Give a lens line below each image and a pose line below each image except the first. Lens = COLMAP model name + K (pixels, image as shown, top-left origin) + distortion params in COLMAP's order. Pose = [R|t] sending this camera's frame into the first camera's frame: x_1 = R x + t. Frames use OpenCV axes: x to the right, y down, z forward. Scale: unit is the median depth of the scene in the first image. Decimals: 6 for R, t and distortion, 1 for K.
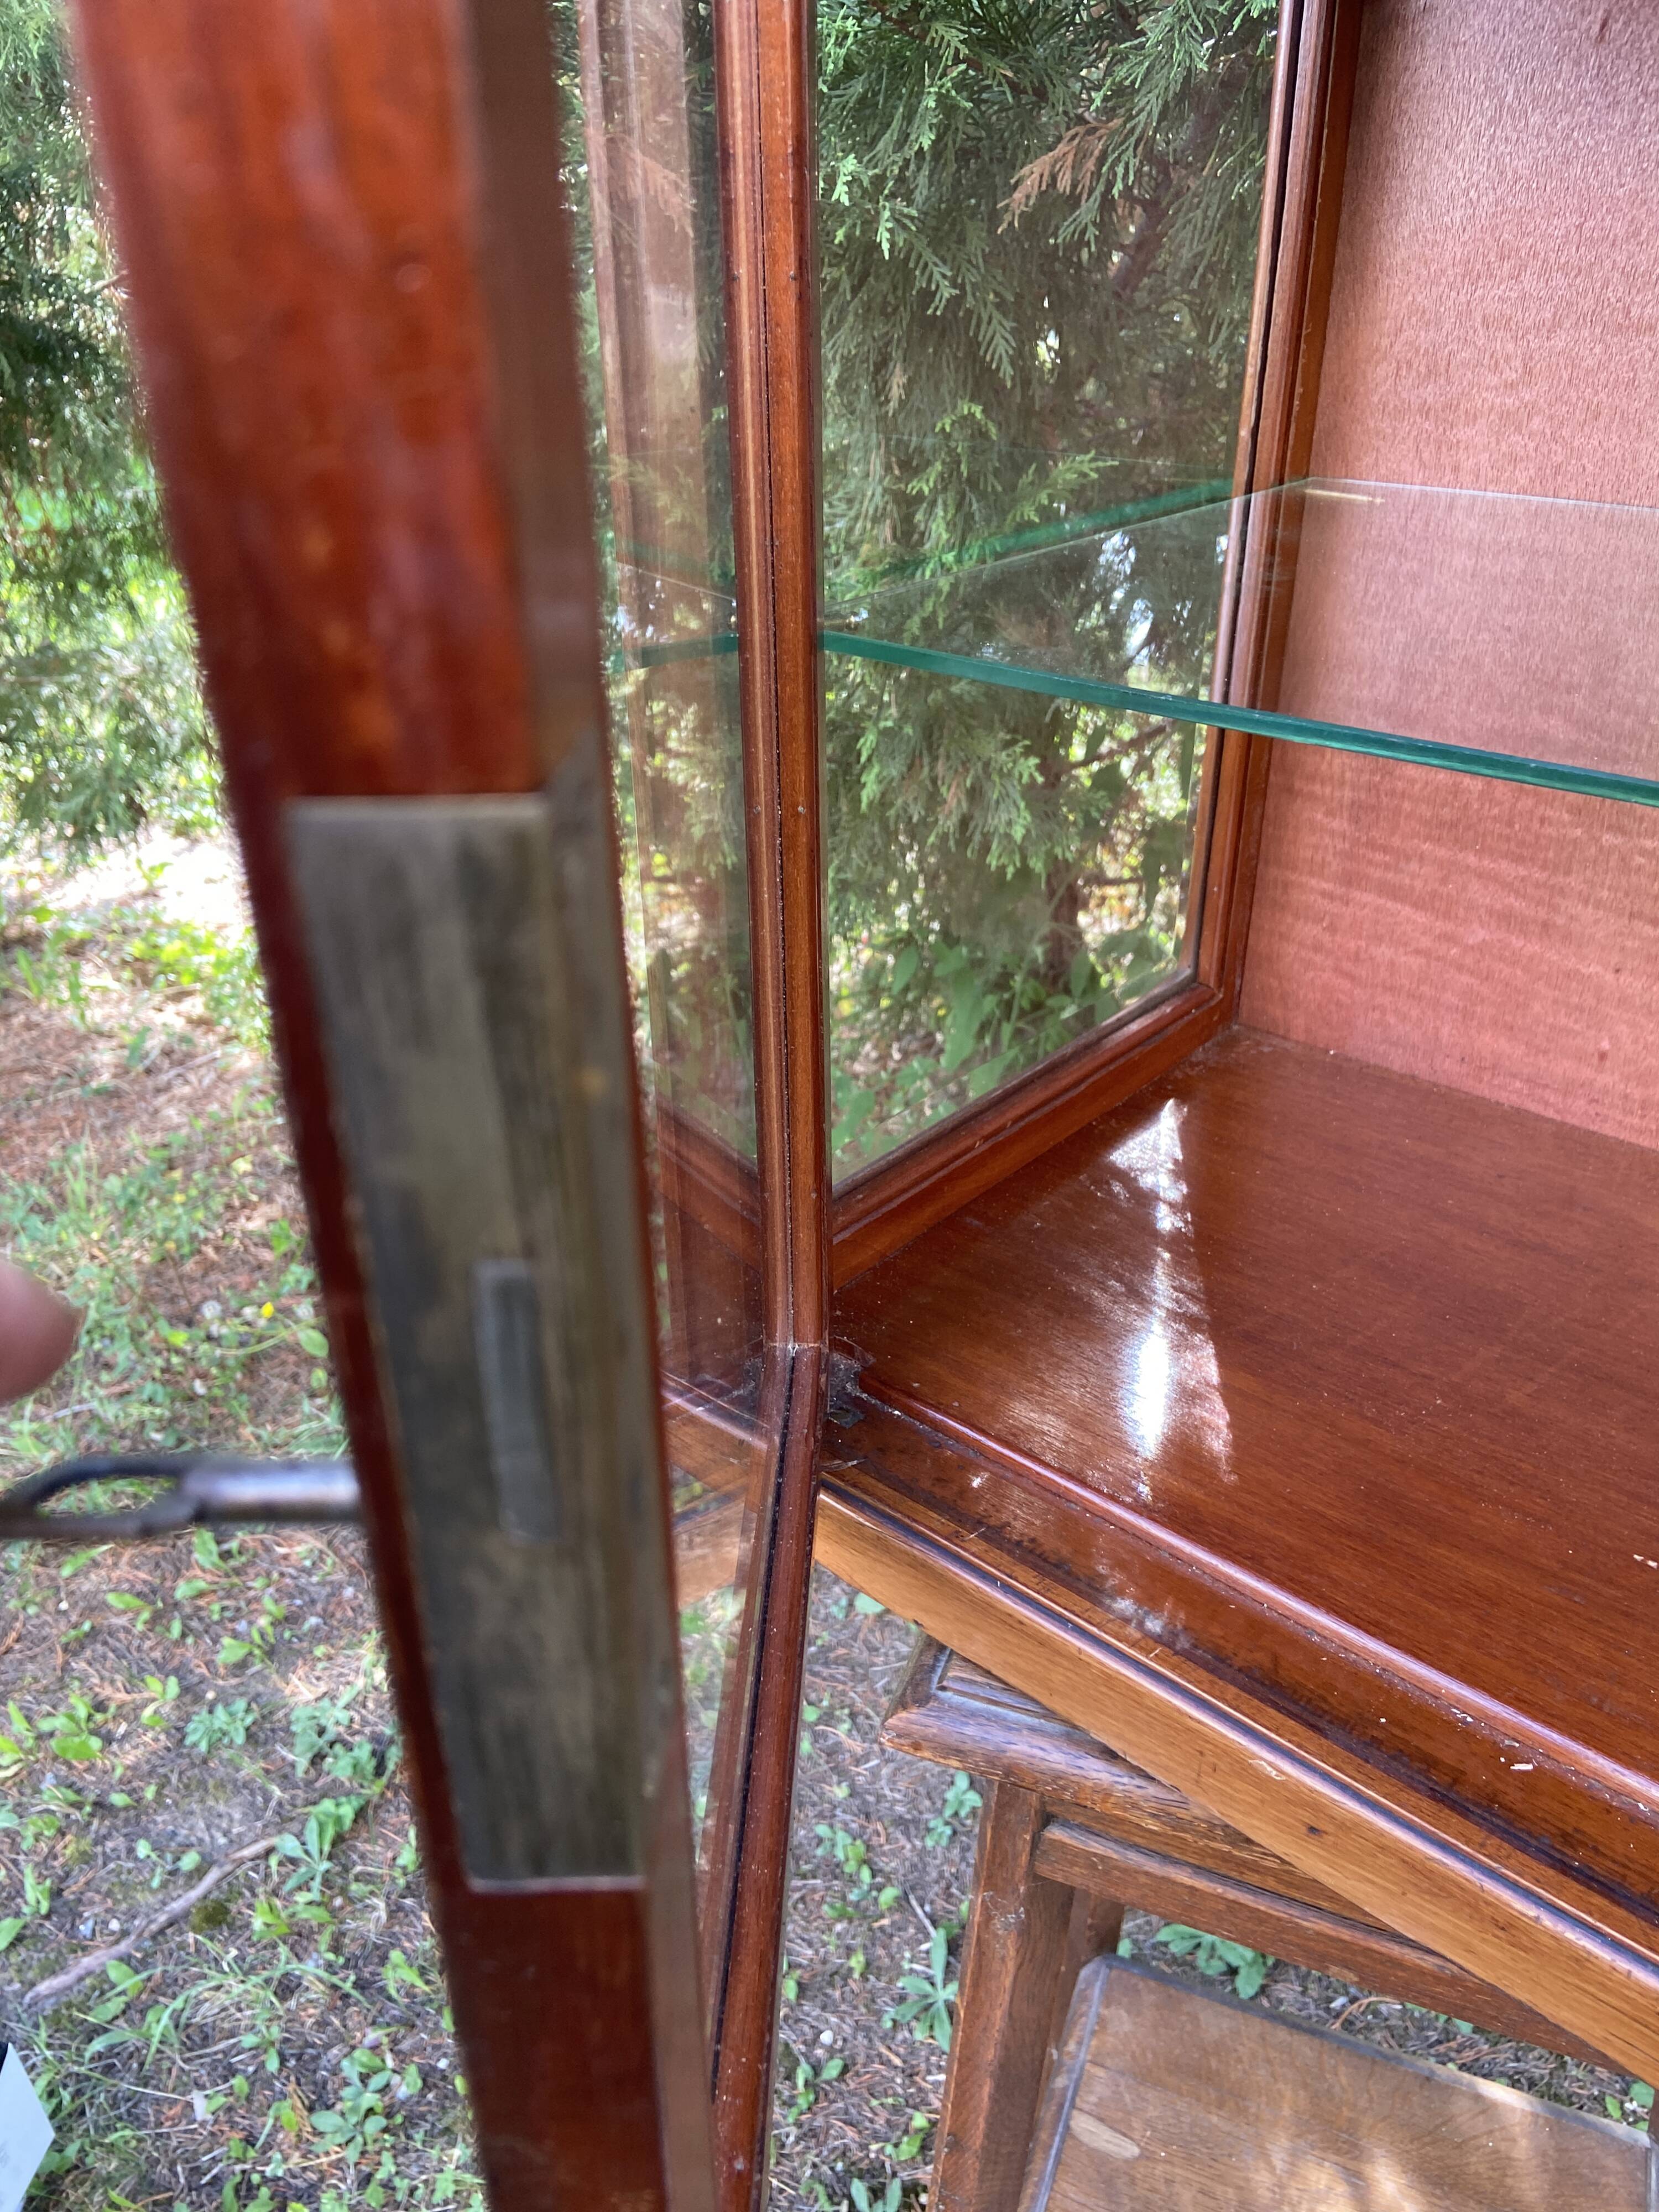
lens RADIAL K [[1663.5, 0, 839.9], [0, 1663.5, 1104.1], [0, 0, 1]] dist [0.115612, -0.149574]
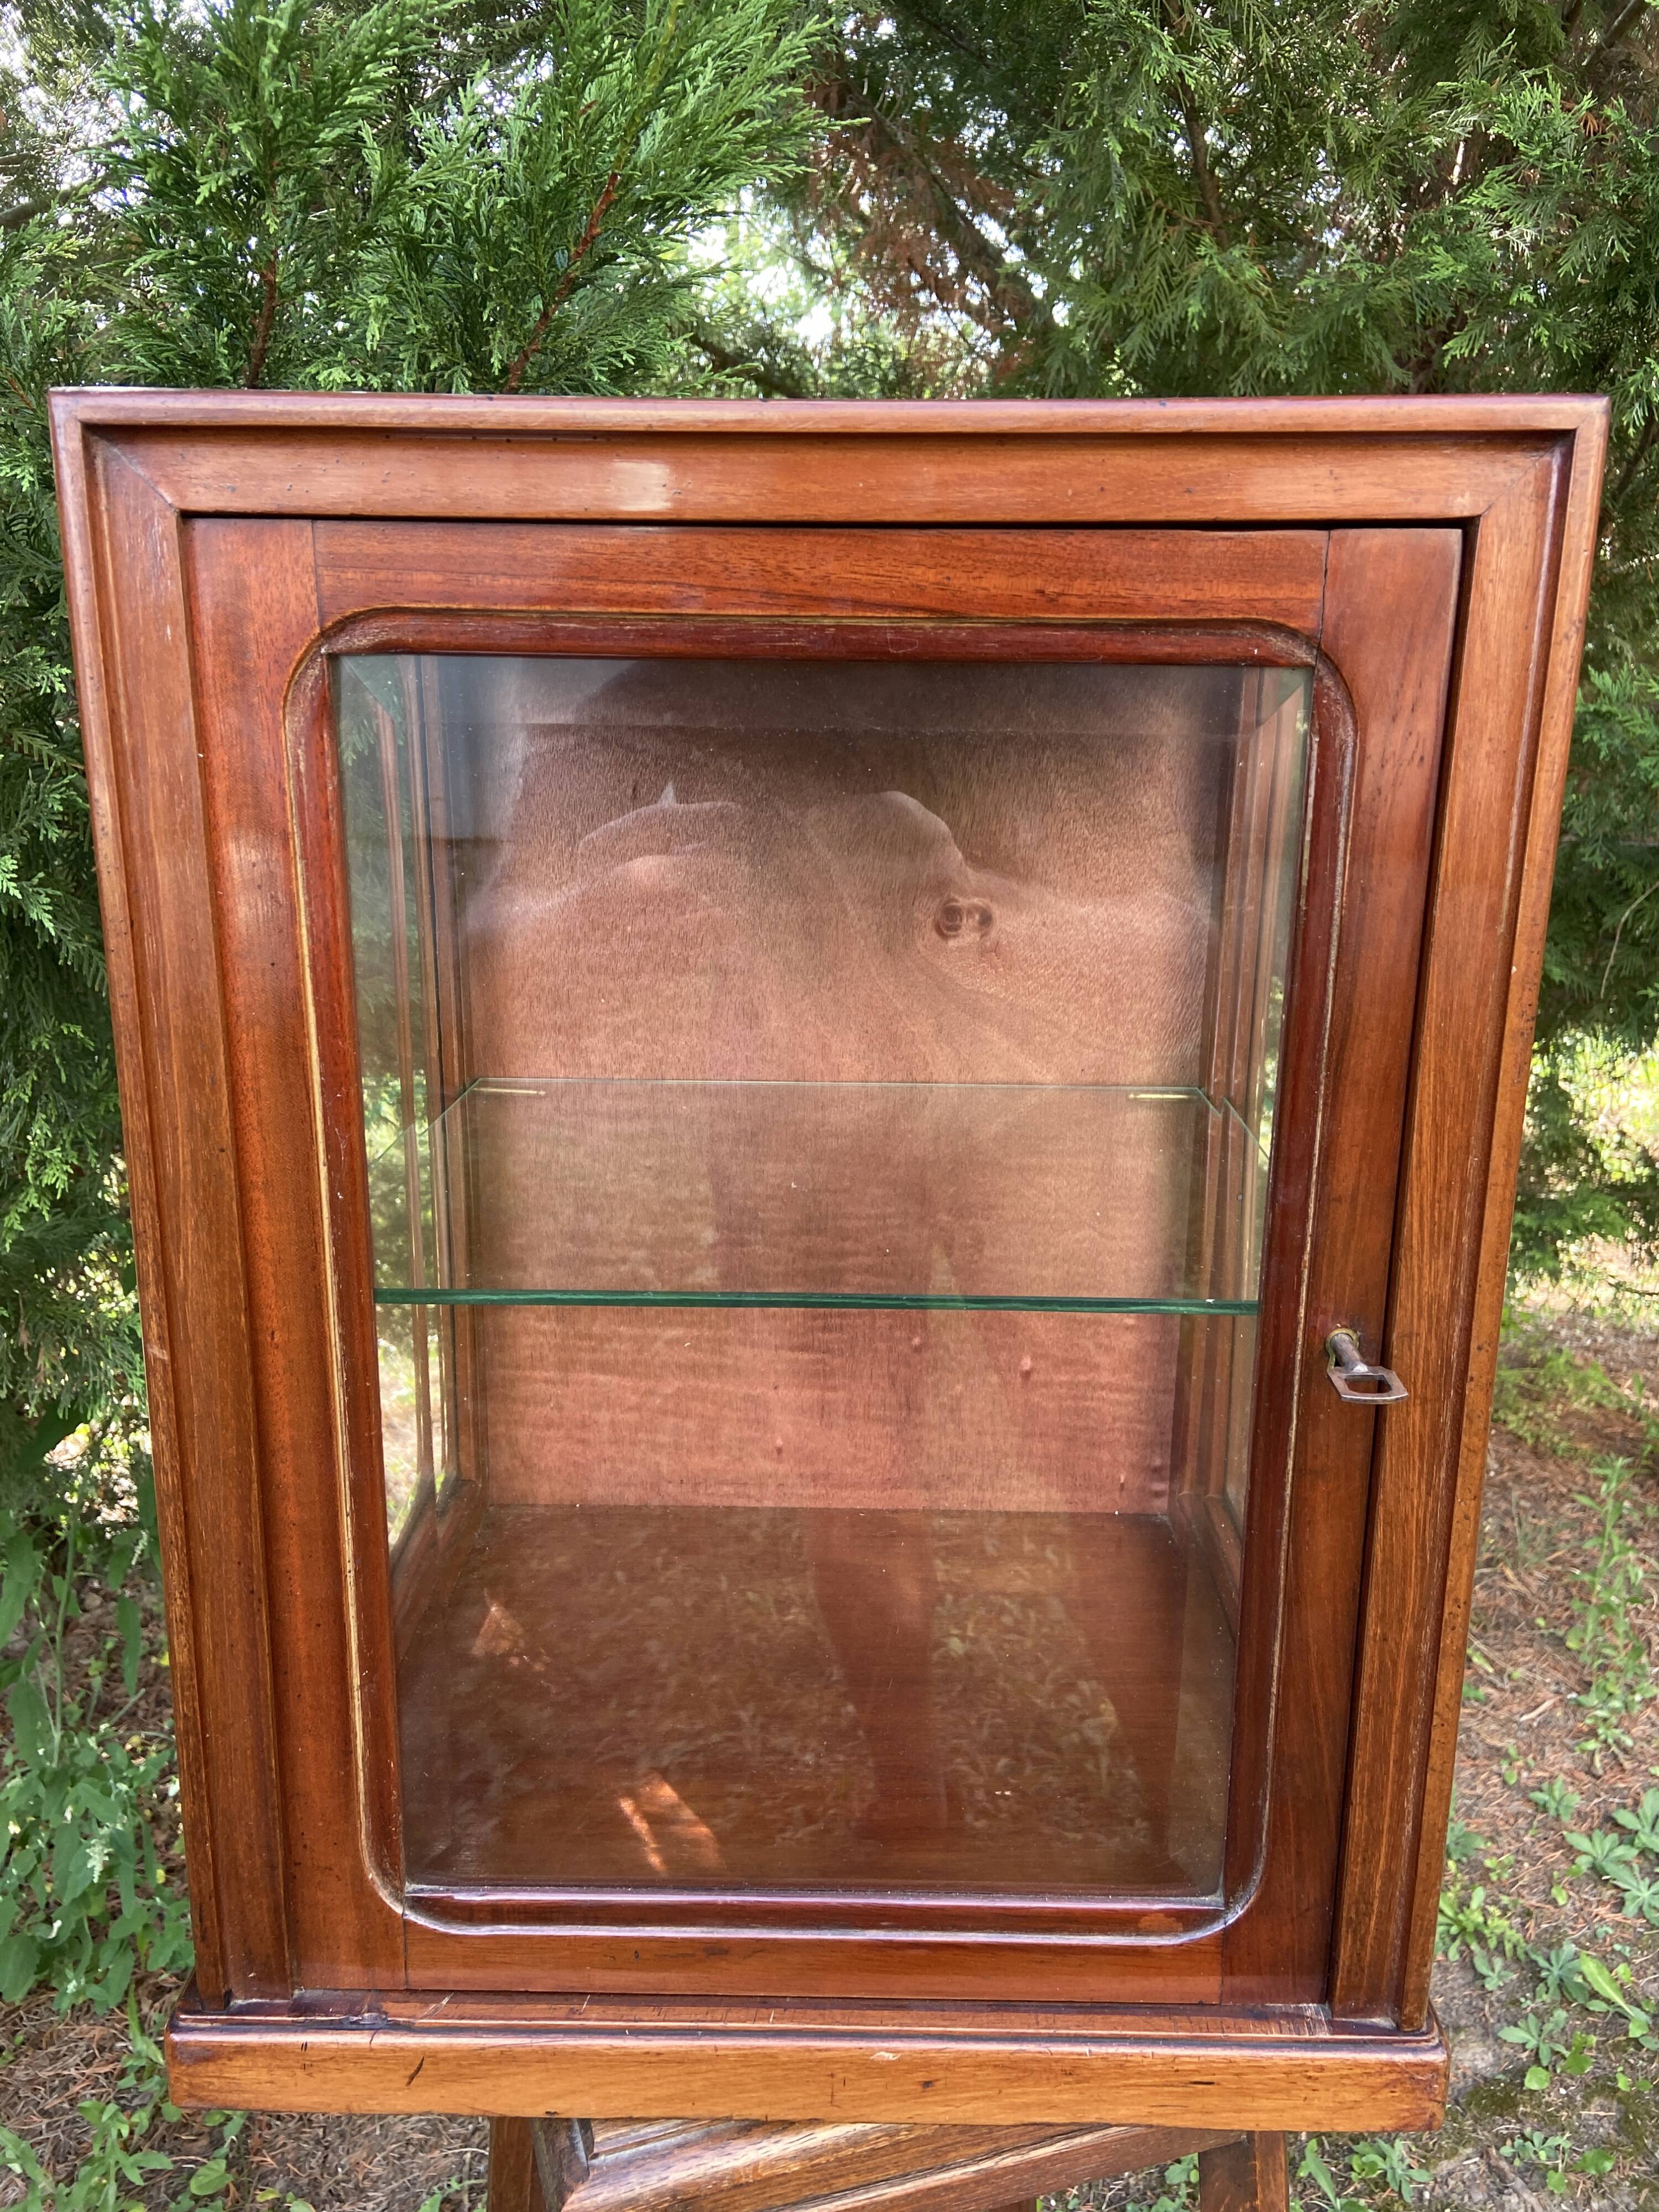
lens RADIAL K [[1654.4, 0, 832.0], [0, 1654.4, 1124.3], [0, 0, 1]] dist [0.129256, -0.160060]
pose [[0.762680, -0.140717, 0.631282, -0.335488], [0.292013, 0.945819, -0.141965, -0.077034], [-0.577102, 0.292617, 0.762449, -0.125484]]
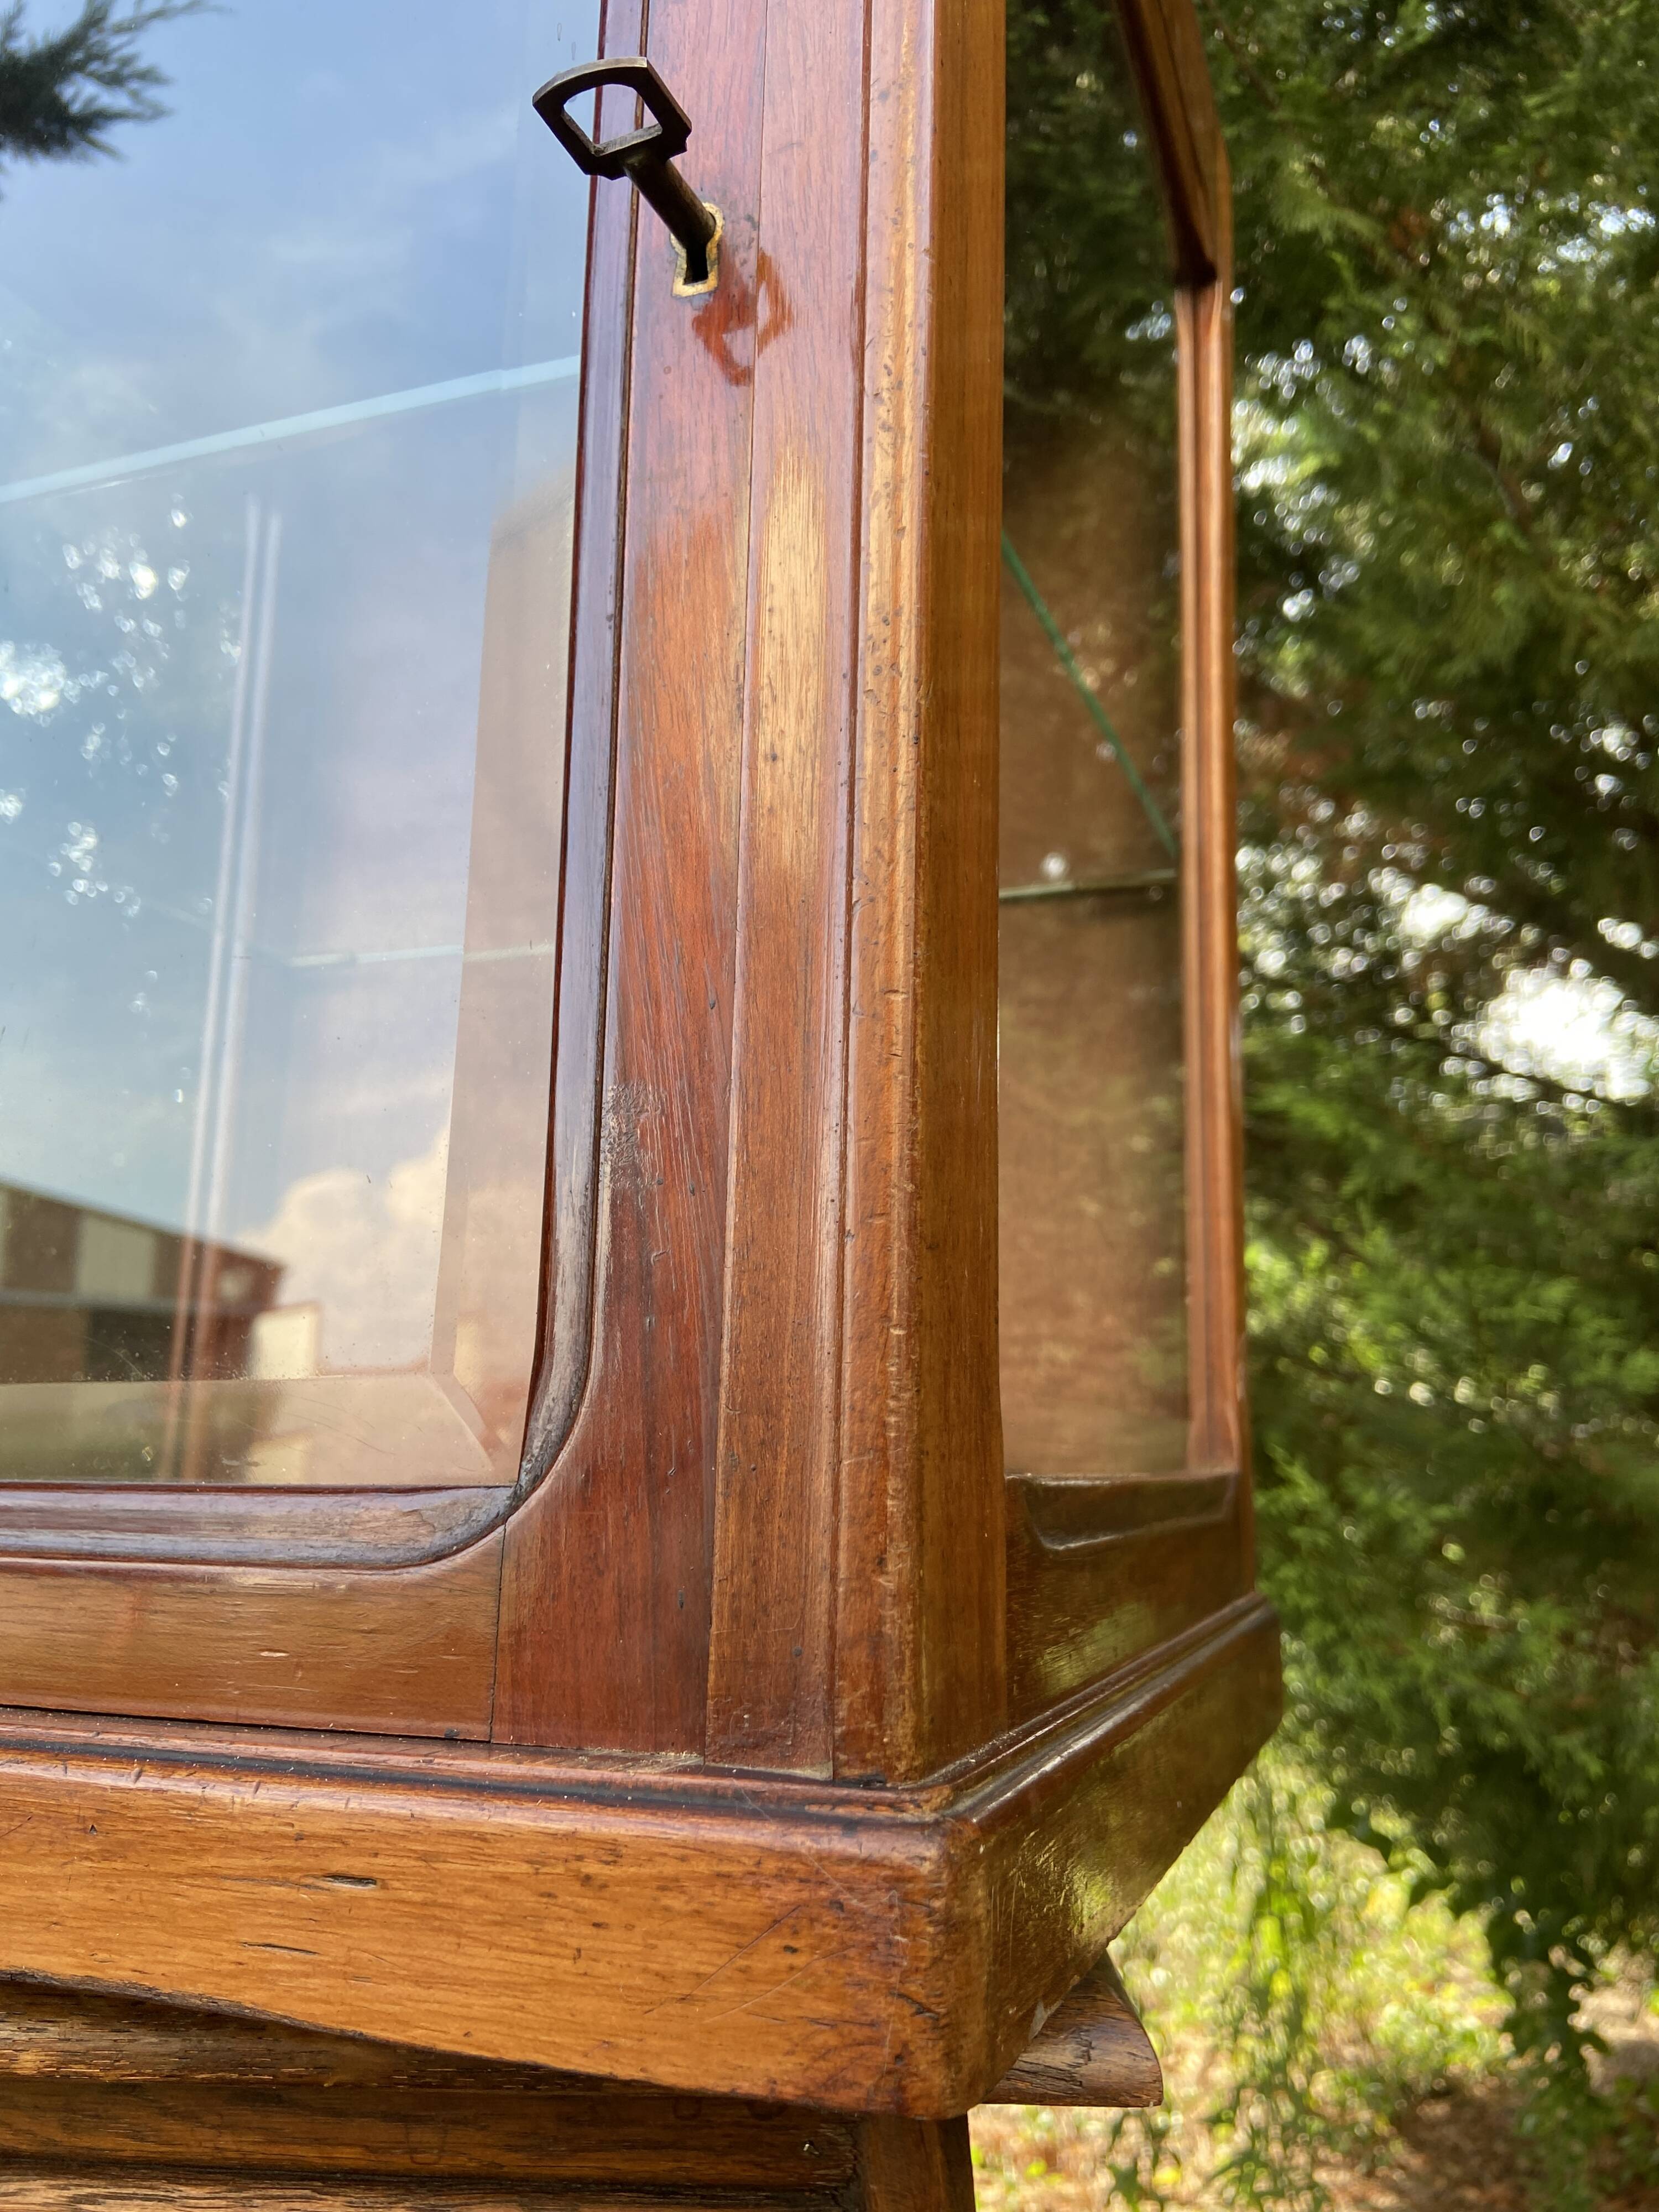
lens RADIAL K [[1673.0, 0, 835.7], [0, 1673.0, 1125.7], [0, 0, 1]] dist [0.146659, -0.216630]
pose [[0.936968, 0.089105, 0.337863, 0.251694], [0.141700, 0.786962, -0.600510, 0.423235], [-0.319394, 0.610534, 0.724732, 0.194752]]
